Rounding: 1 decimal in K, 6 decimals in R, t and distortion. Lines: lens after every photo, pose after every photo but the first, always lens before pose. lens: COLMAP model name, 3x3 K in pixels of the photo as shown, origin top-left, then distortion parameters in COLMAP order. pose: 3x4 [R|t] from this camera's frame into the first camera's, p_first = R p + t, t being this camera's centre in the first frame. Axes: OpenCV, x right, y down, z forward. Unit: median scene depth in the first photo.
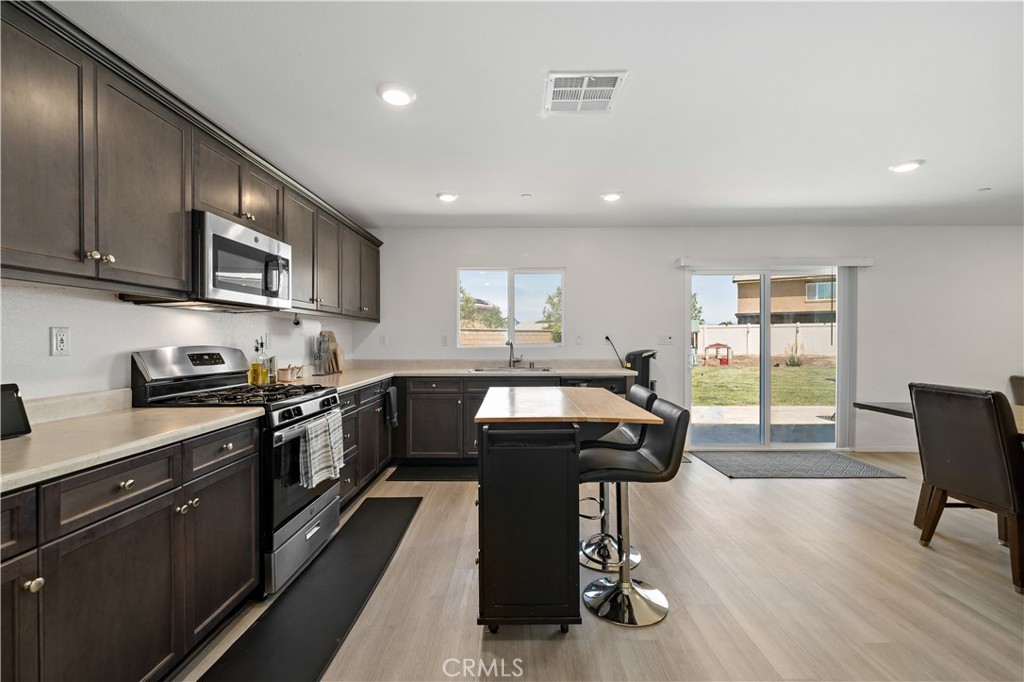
lens RADIAL K [[448.0, 0, 525.1], [0, 448.0, 343.3], [0, 0, 1]] dist [0.011283, -0.000291]
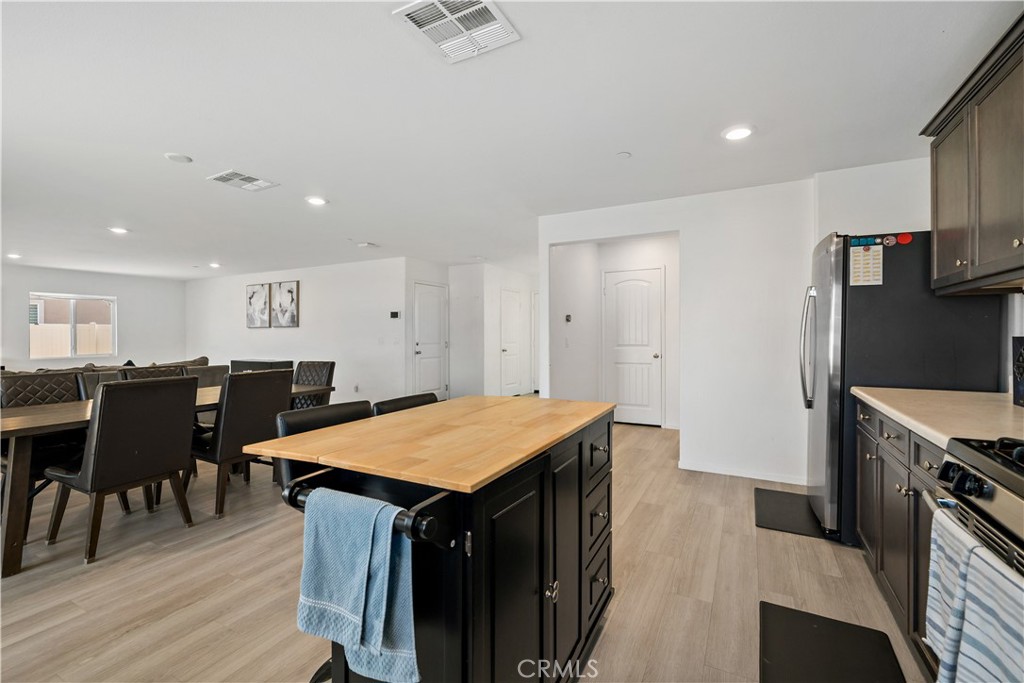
lens RADIAL K [[448.0, 0, 520.6], [0, 448.0, 336.2], [0, 0, 1]] dist [0.011283, -0.000291]
pose [[-0.892714, -0.008010, 0.450553, -0.241828], [-0.001798, 0.999897, 0.014214, -0.003436], [-0.450620, 0.011879, -0.892637, 1.348393]]
